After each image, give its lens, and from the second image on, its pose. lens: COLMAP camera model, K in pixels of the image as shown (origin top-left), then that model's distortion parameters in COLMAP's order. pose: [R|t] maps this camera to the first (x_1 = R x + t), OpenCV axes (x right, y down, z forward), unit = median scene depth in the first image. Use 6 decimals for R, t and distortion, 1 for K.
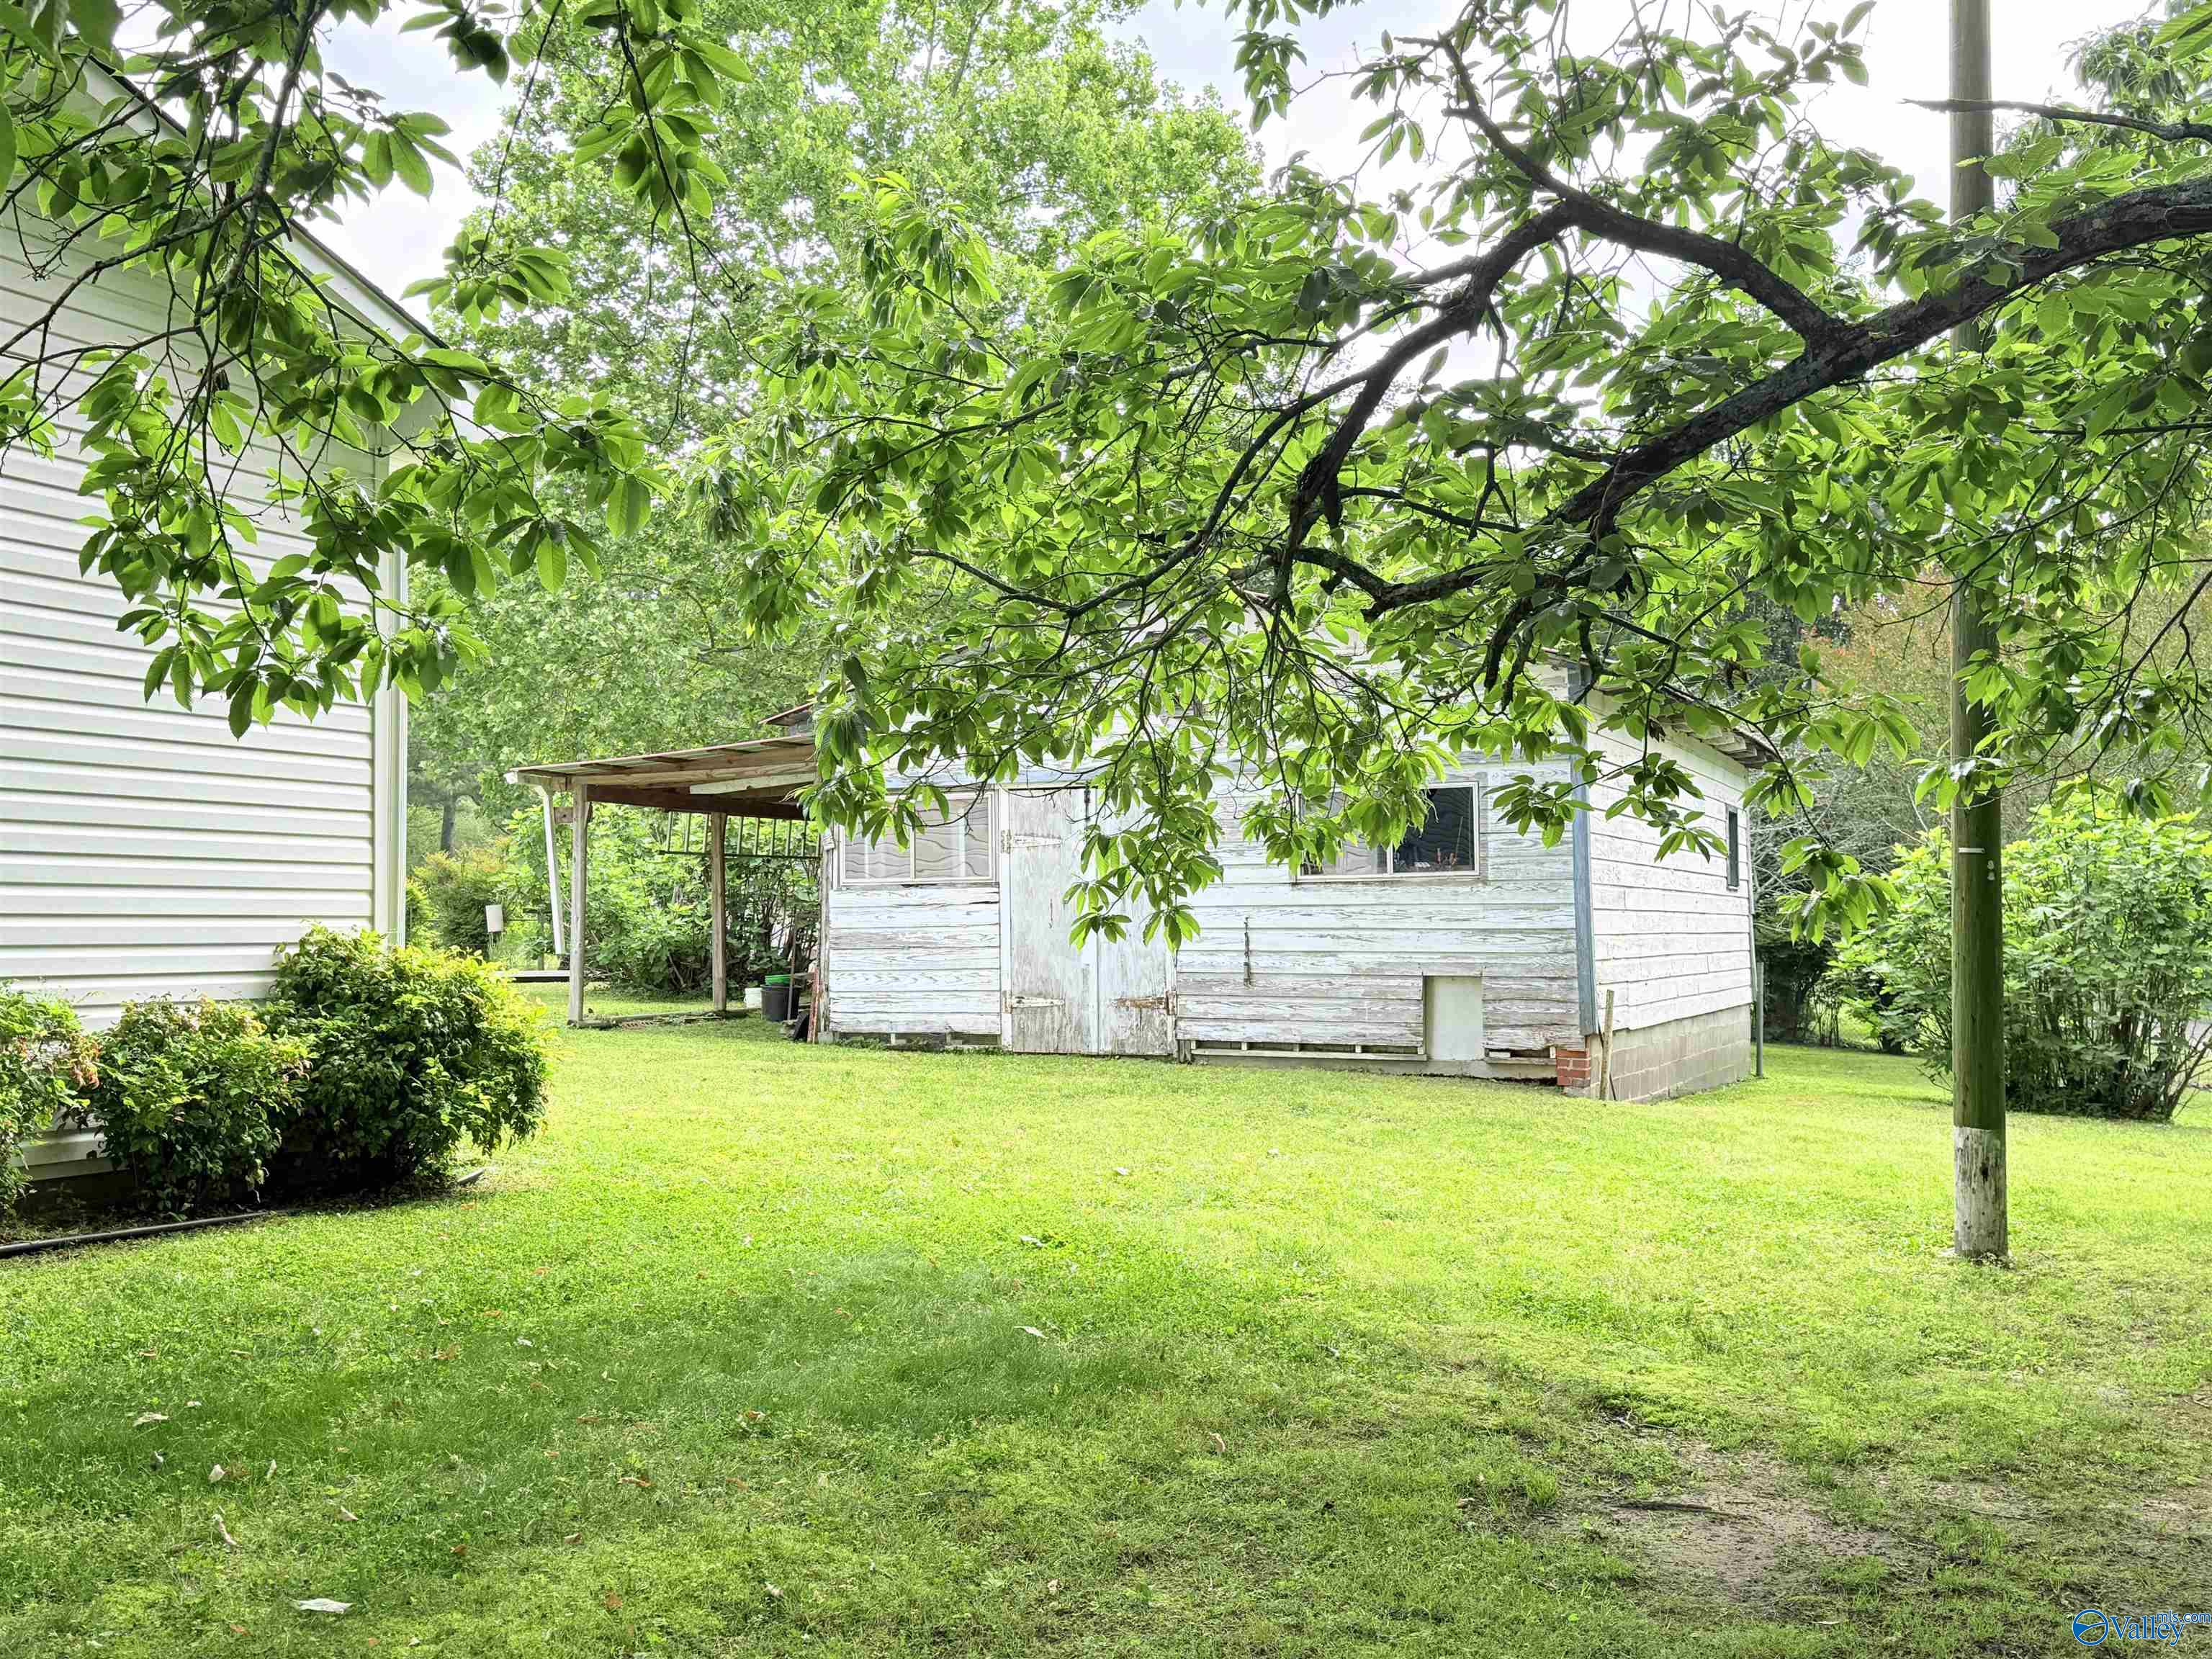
lens RADIAL K [[2218.7, 0, 1106.0], [0, 2218.7, 829.5], [0, 0, 1]] dist [0.118881, 0.005527]
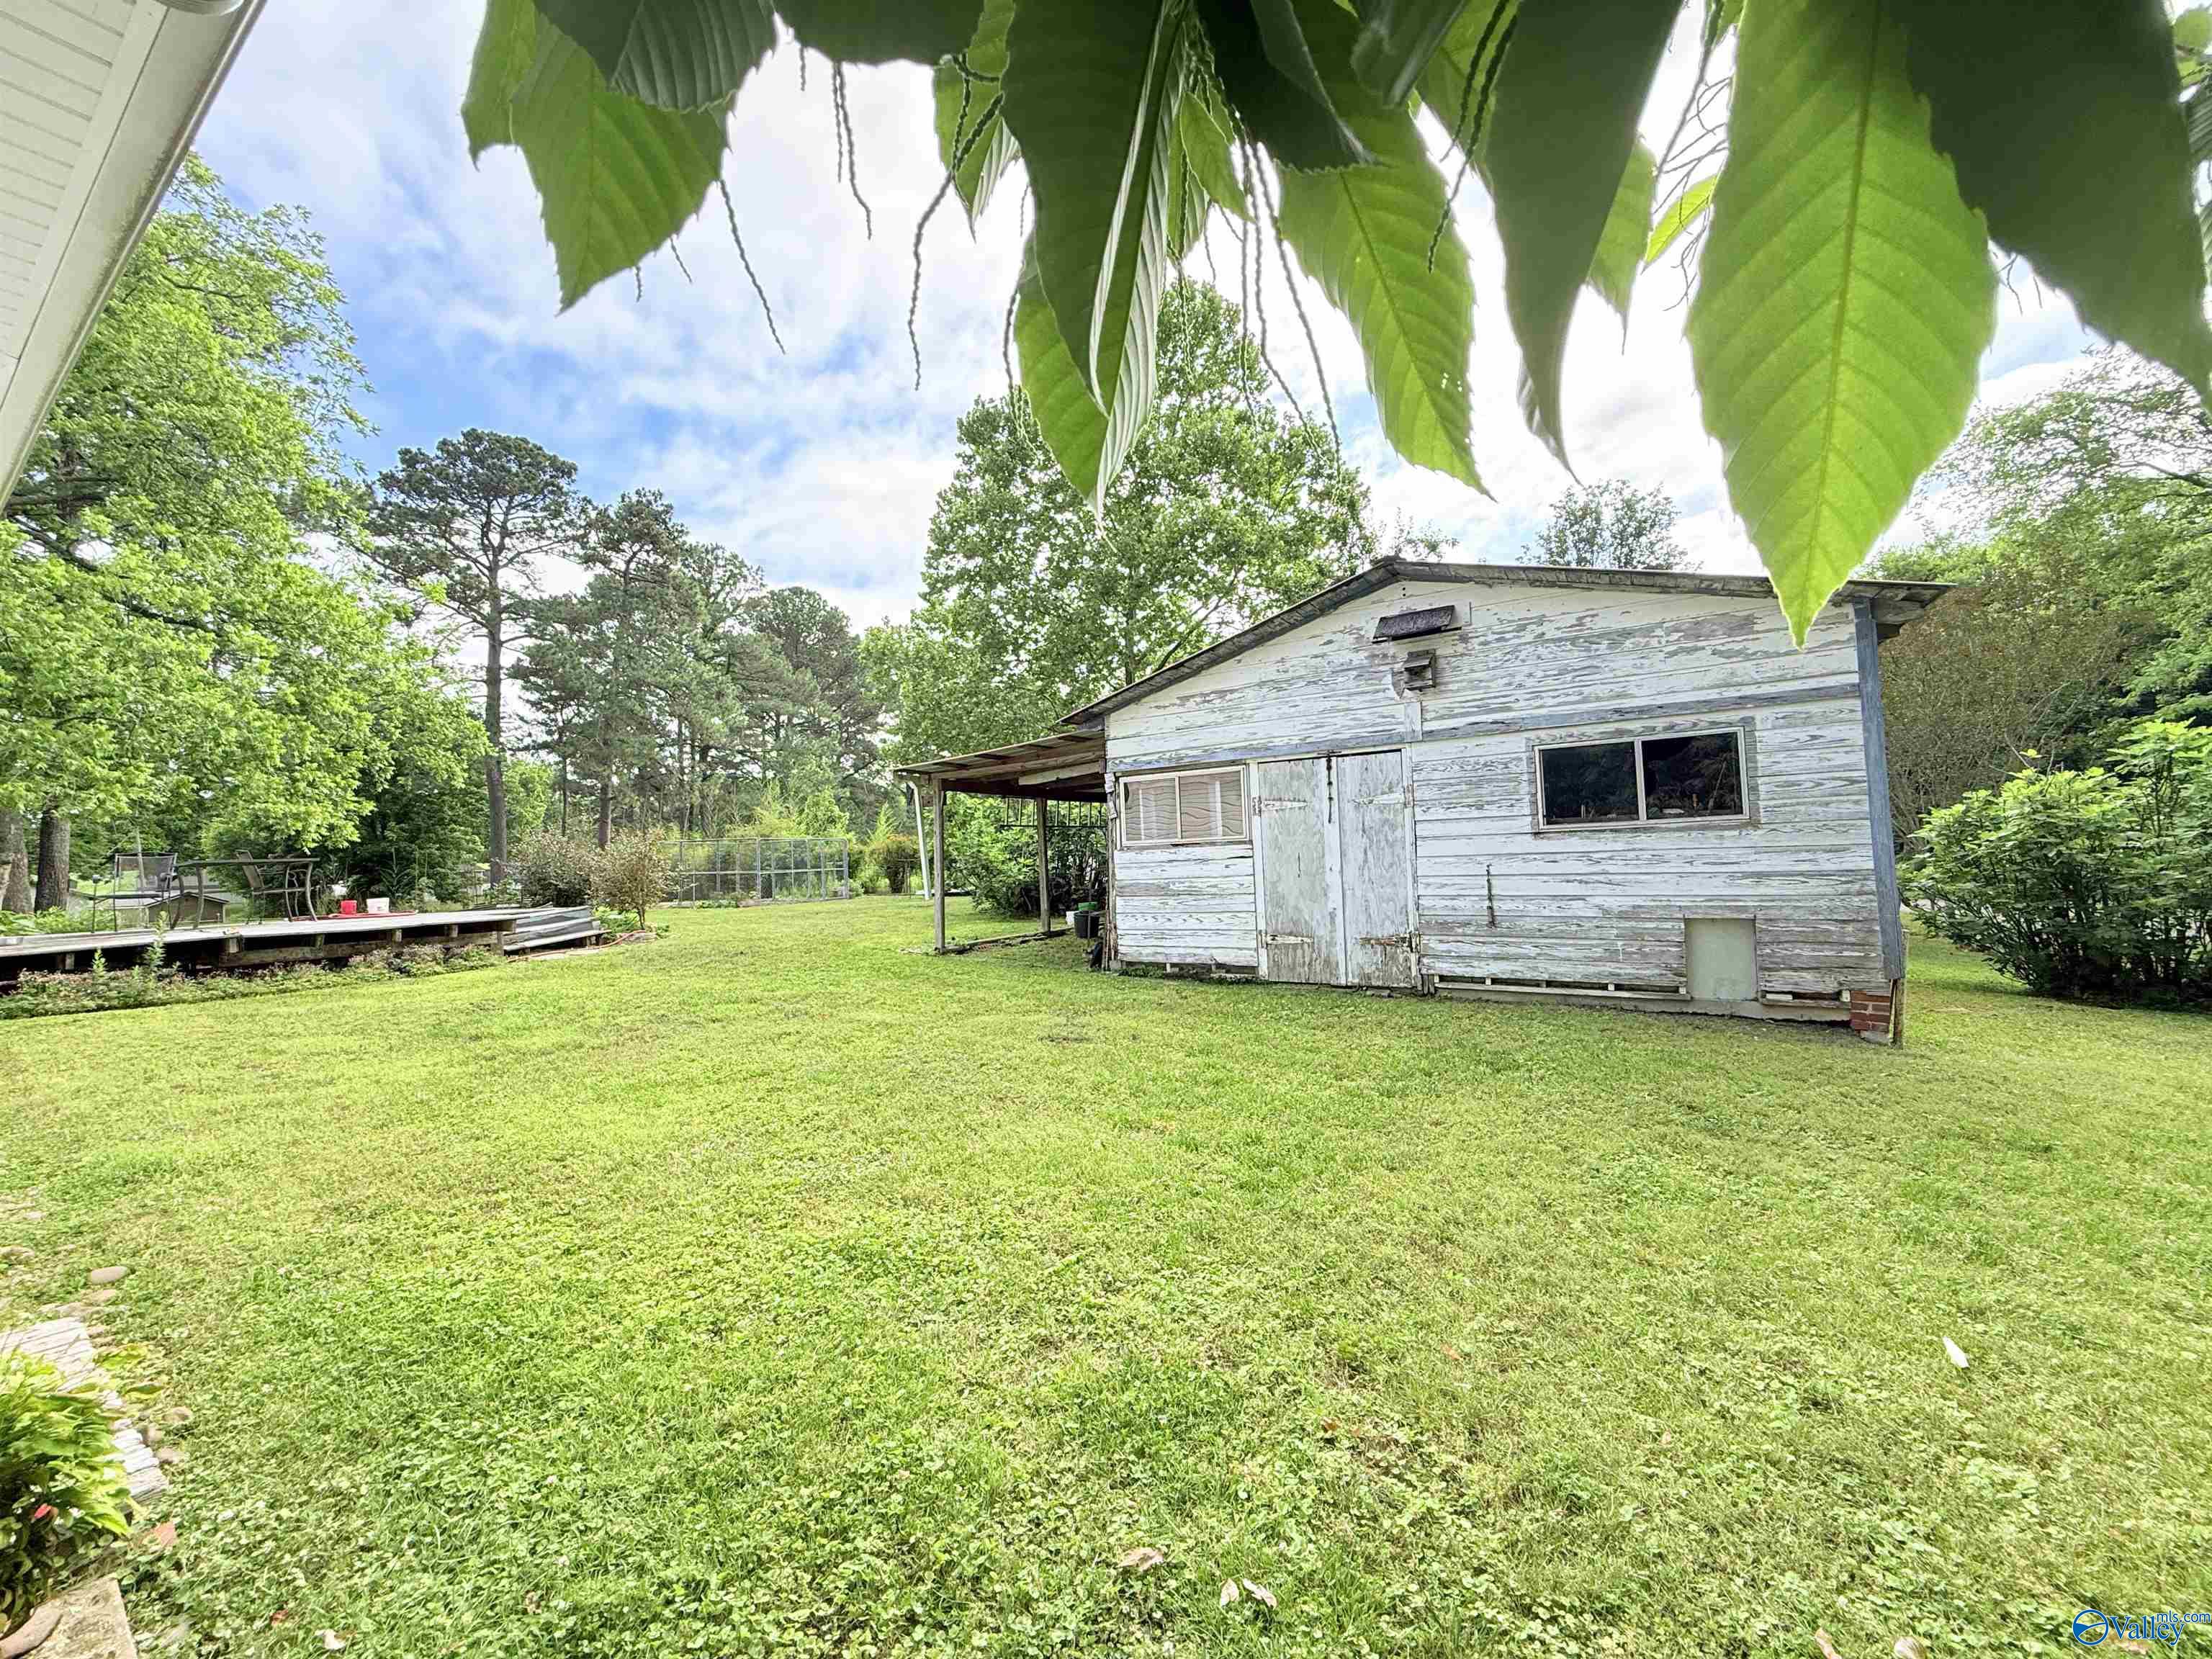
lens RADIAL K [[878.9, 0, 1106.0], [0, 878.9, 829.5], [0, 0, 1]] dist [0.001138, 0.000066]
pose [[0.989186, -0.033964, -0.142681, -0.058389], [0.036236, 0.999254, 0.013355, 0.008718], [0.142121, -0.018380, 0.989679, 0.516819]]
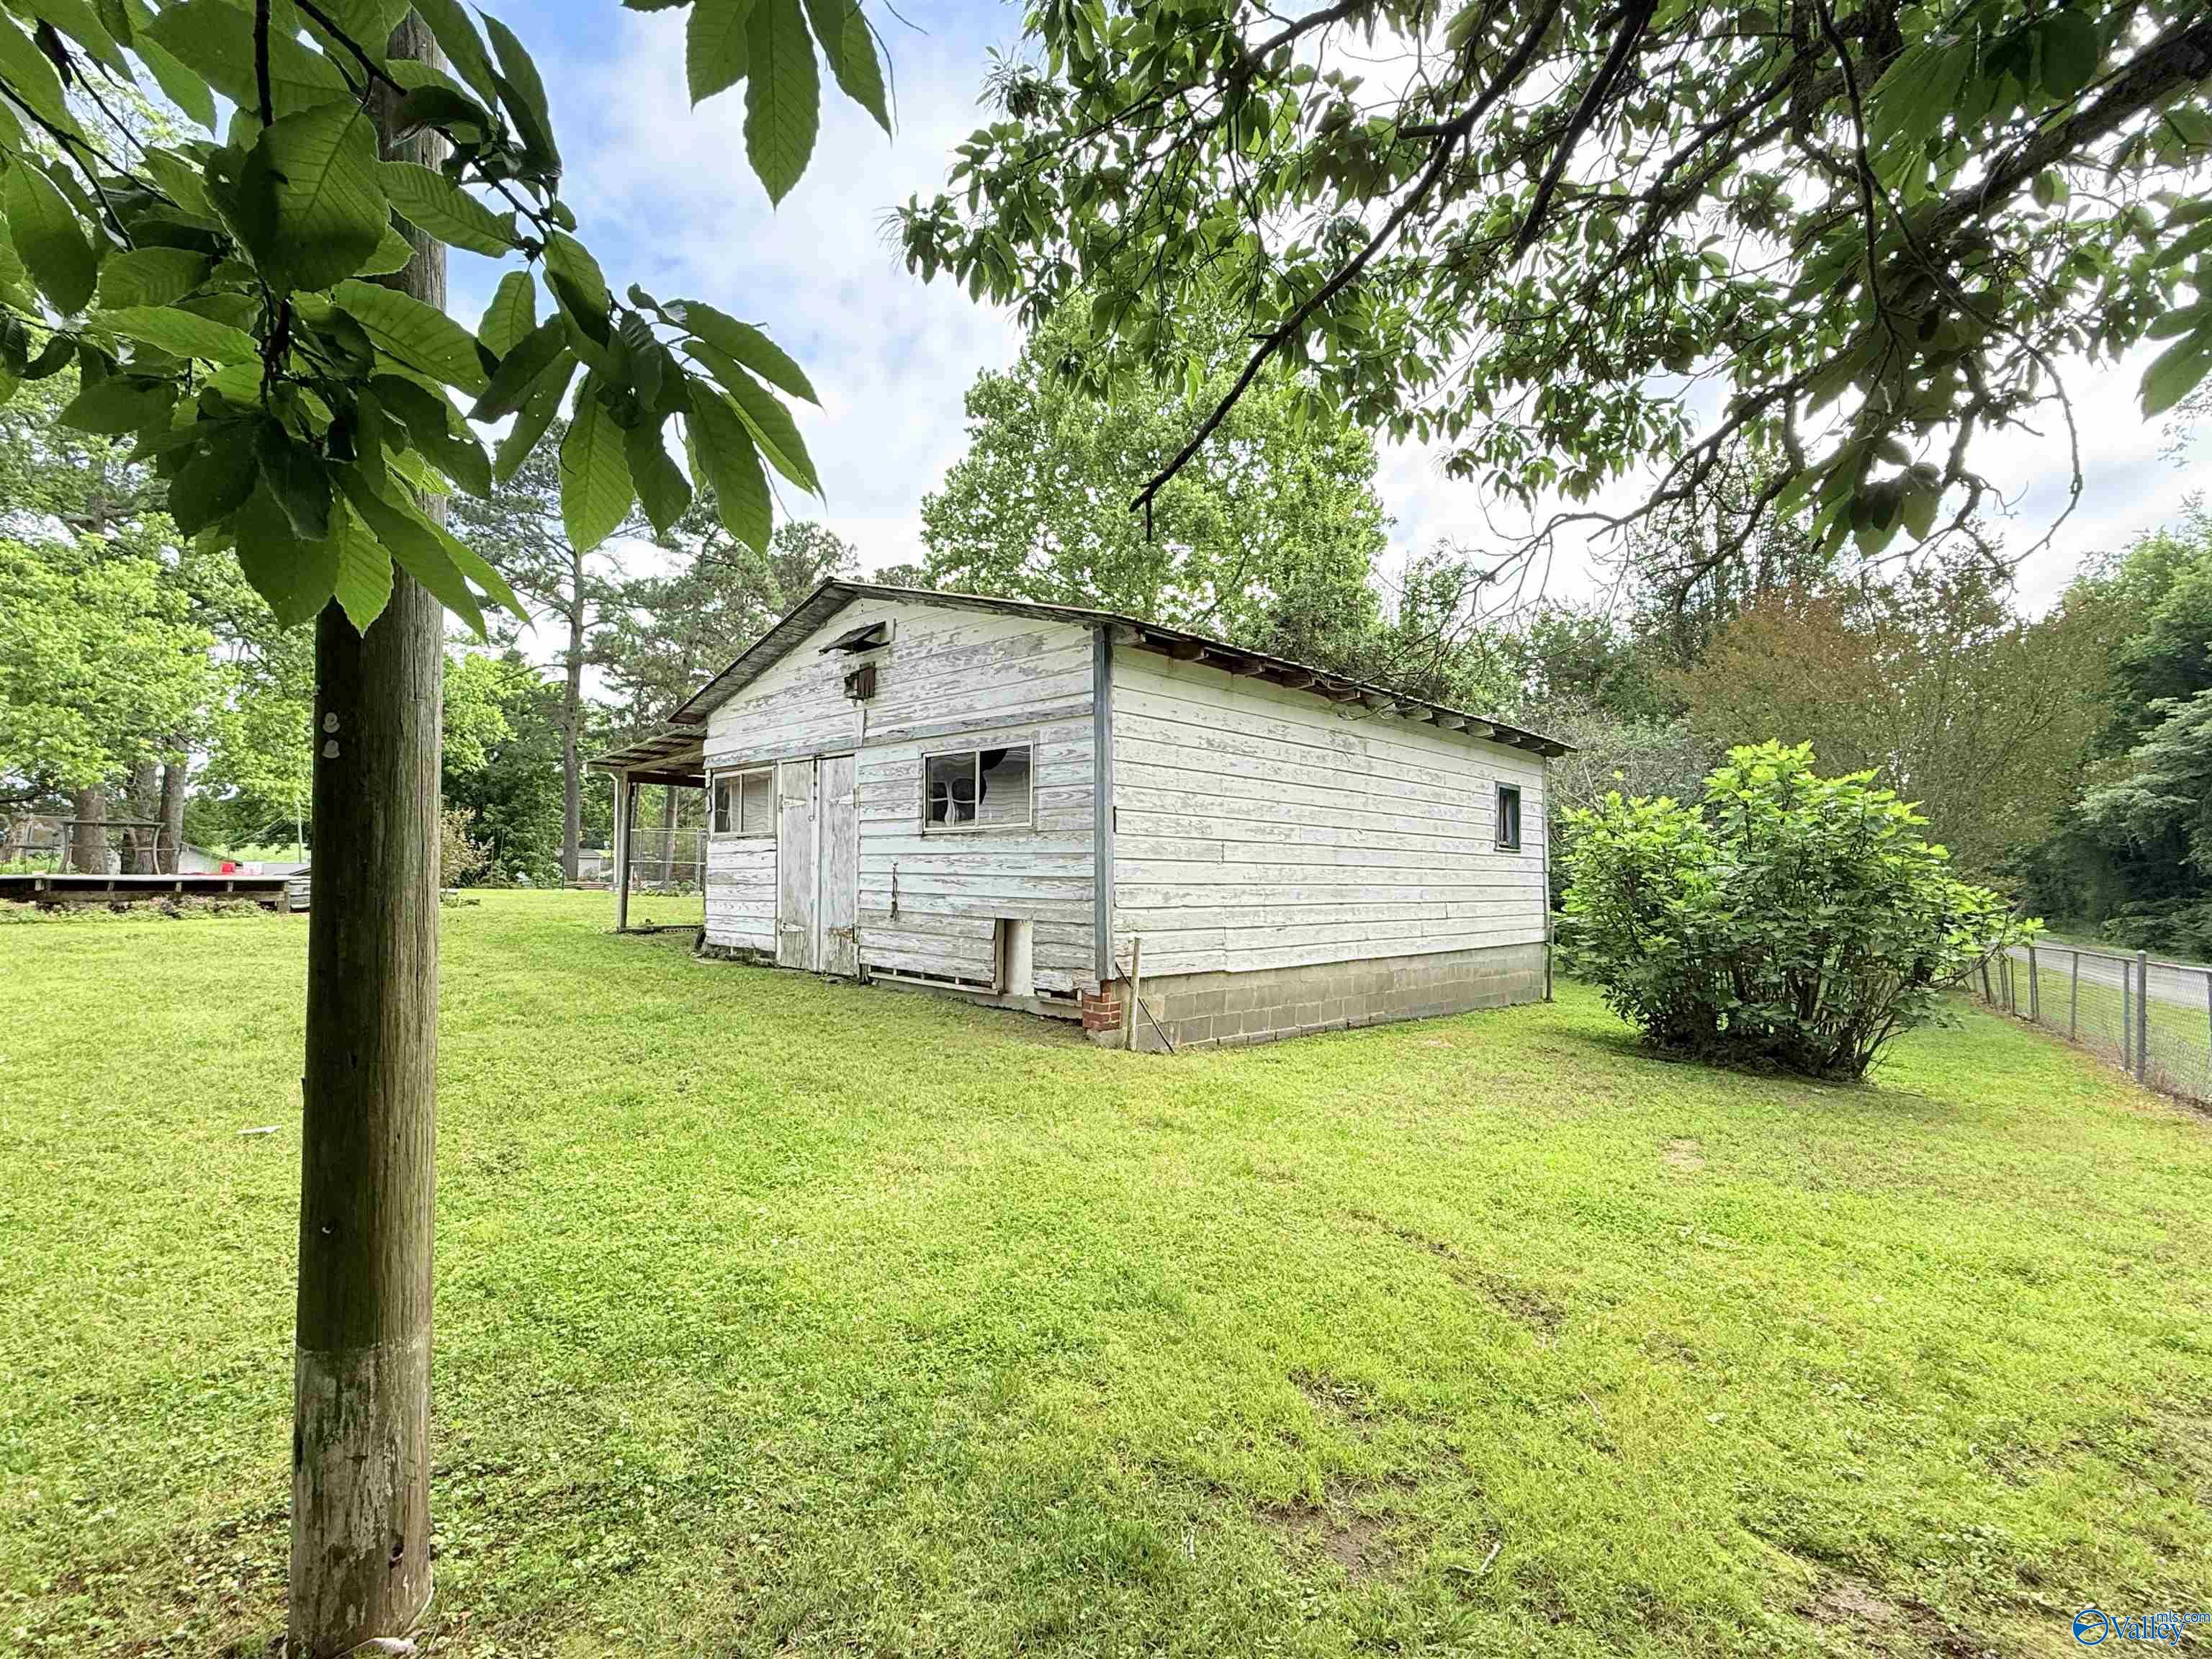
lens RADIAL K [[1037.9, 0, 1106.0], [0, 1037.9, 829.5], [0, 0, 1]] dist [0.003589, 0.000567]
pose [[0.939487, 0.002964, -0.342571, 0.341143], [-0.003462, 0.999994, -0.000843, 0.020437], [0.342567, 0.001978, 0.939491, 0.494920]]
